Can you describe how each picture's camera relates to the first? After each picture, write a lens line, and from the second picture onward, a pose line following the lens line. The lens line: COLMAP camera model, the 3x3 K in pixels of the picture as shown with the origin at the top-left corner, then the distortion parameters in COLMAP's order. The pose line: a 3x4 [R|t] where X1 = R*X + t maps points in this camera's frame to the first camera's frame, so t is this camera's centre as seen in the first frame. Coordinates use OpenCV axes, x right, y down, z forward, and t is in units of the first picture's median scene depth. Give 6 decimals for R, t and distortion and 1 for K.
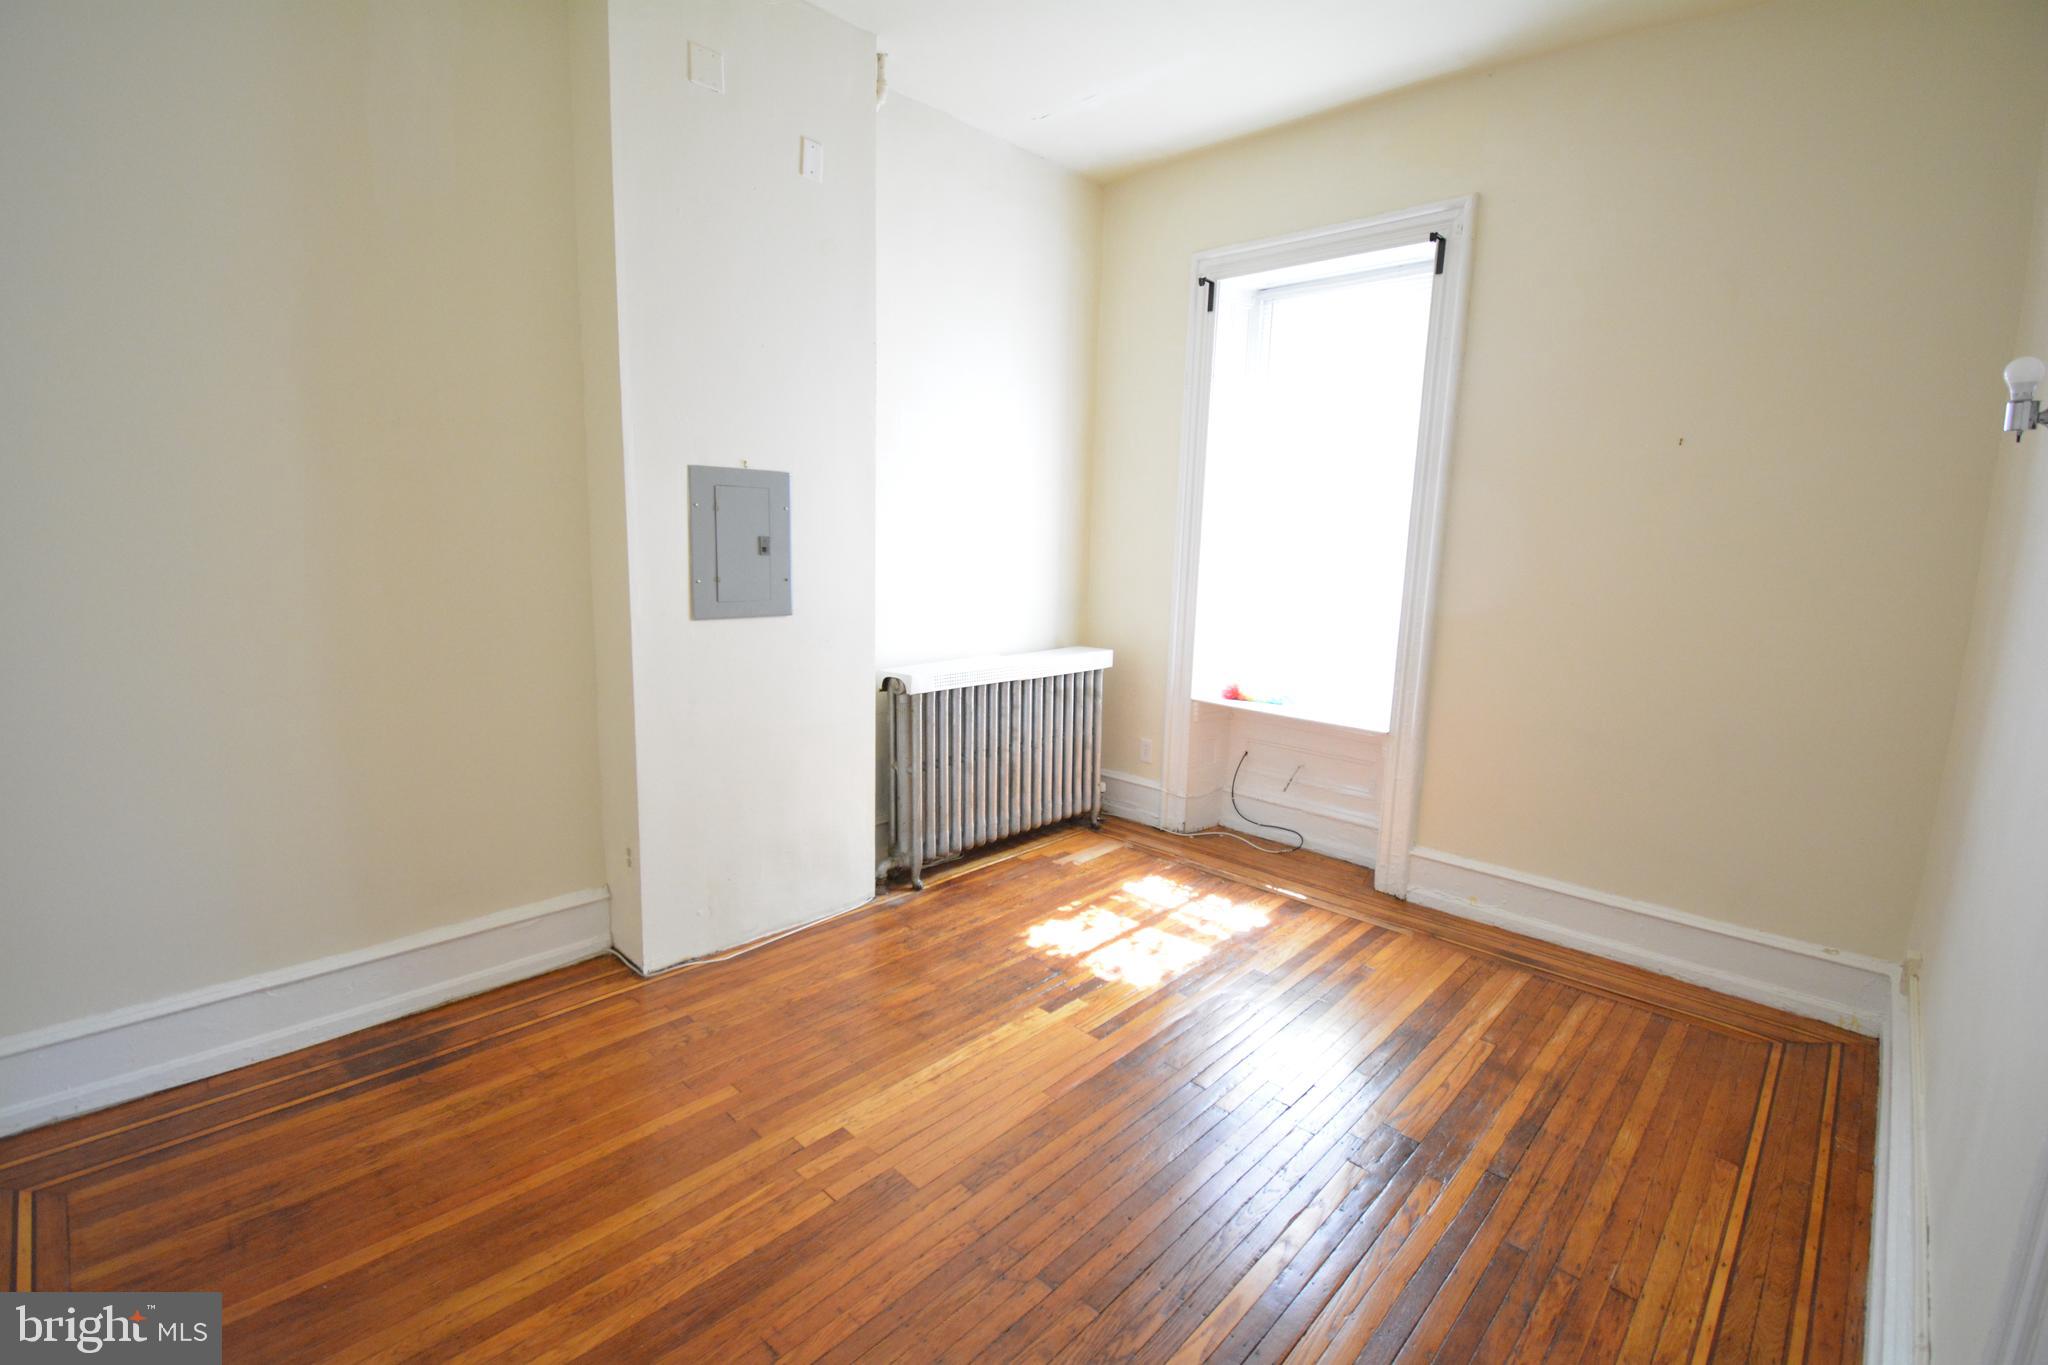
lens RADIAL K [[908.6, 0, 1032.3], [0, 908.6, 684.9], [0, 0, 1]] dist [0.011282, -0.012374]
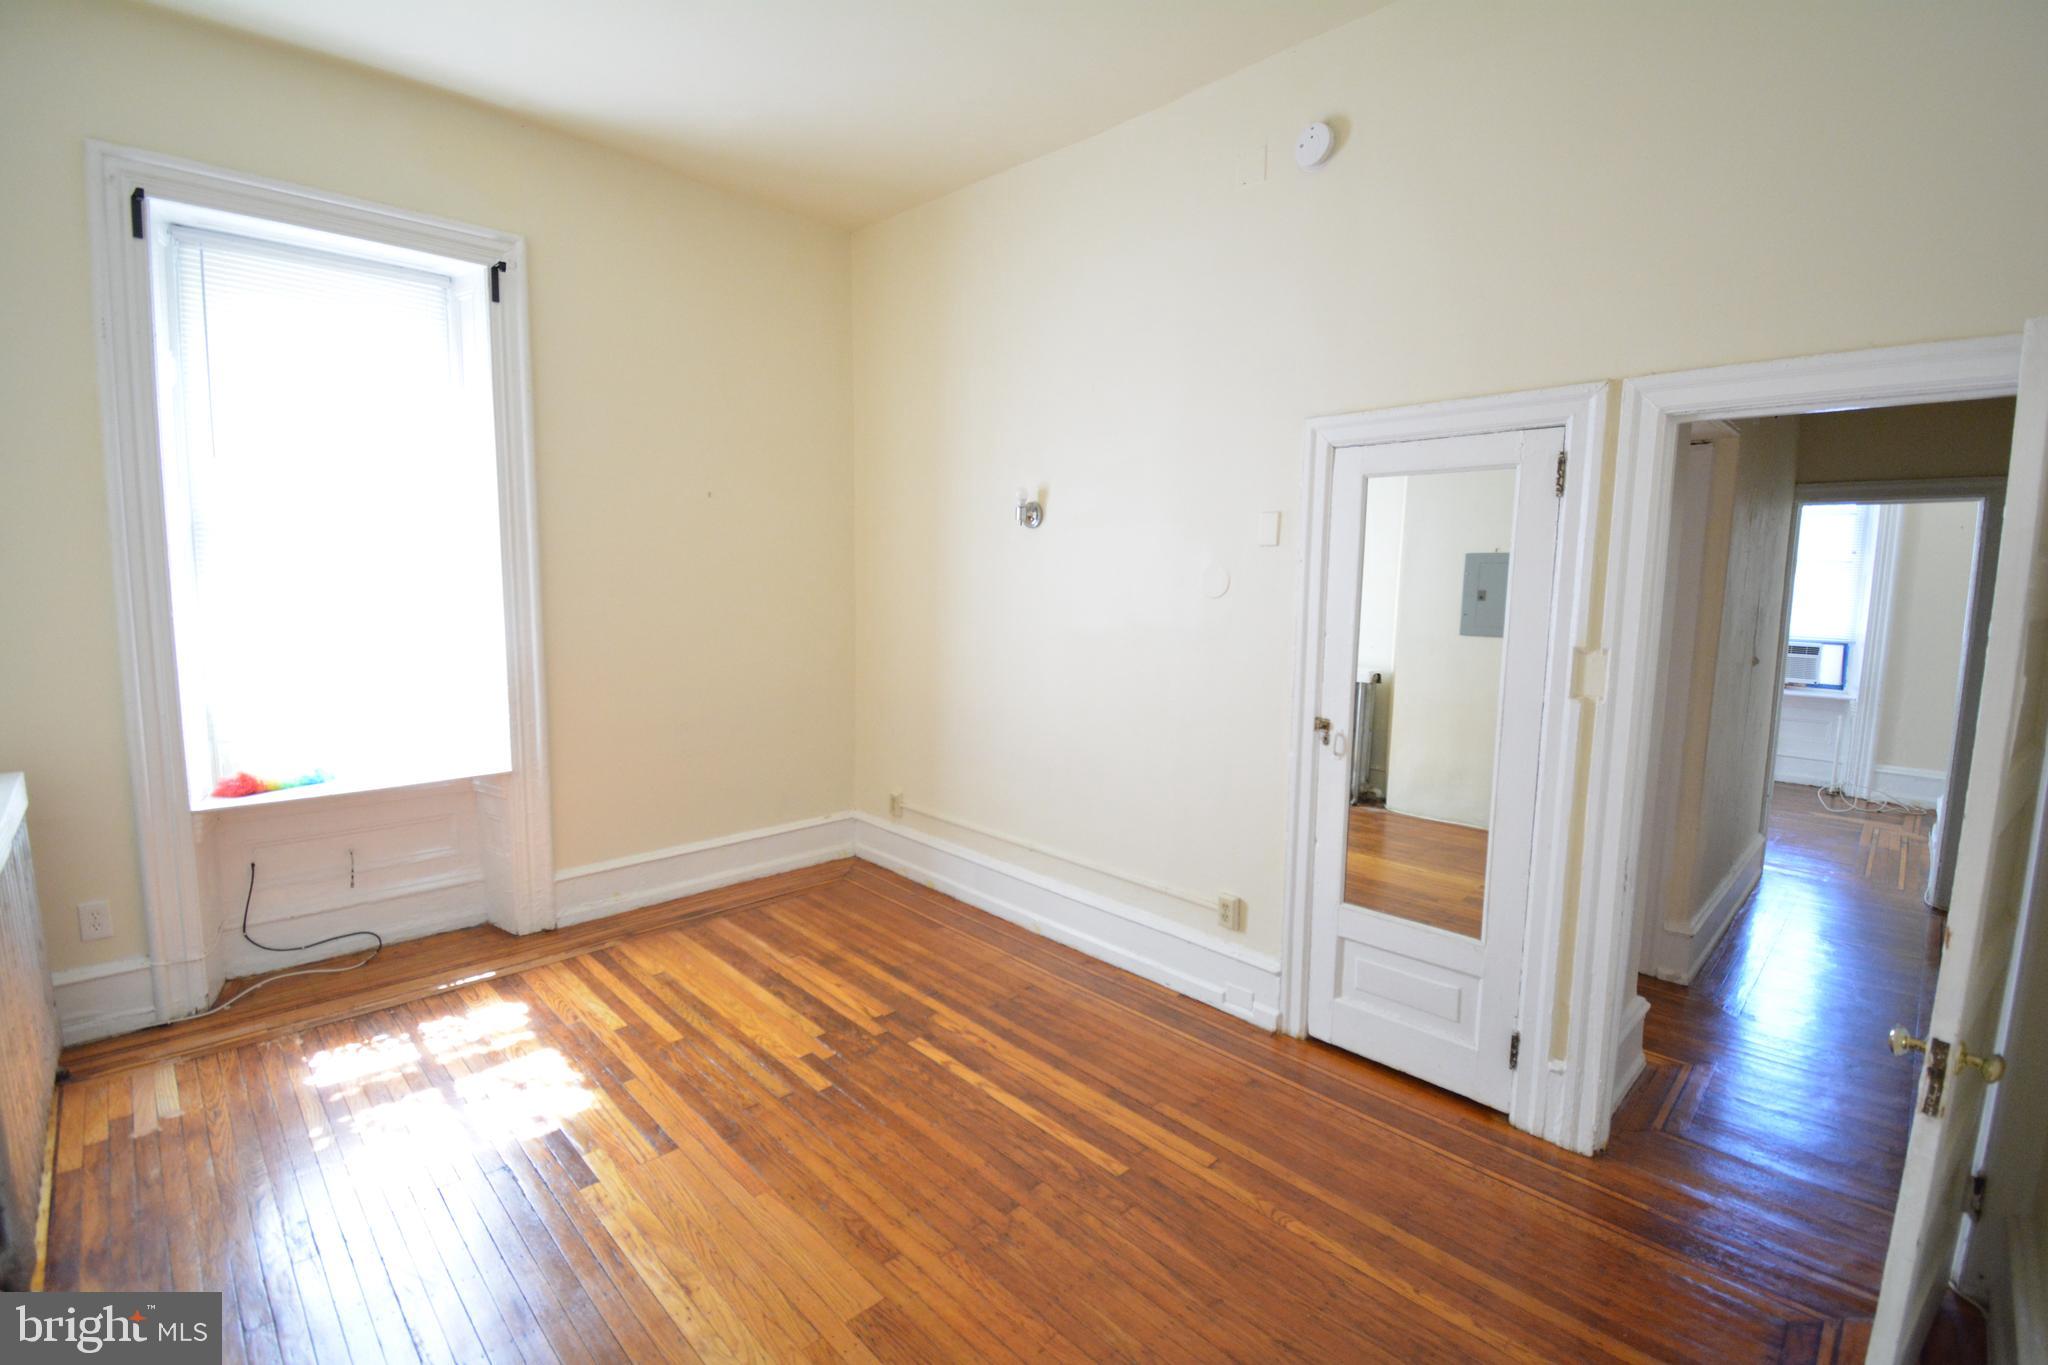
lens RADIAL K [[908.6, 0, 1030.0], [0, 908.6, 670.3], [0, 0, 1]] dist [0.011282, -0.012374]
pose [[0.033052, -0.134449, 0.990369, -0.537331], [0.152094, 0.980046, 0.127972, -0.091432], [-0.987813, 0.146400, 0.052842, 0.408088]]
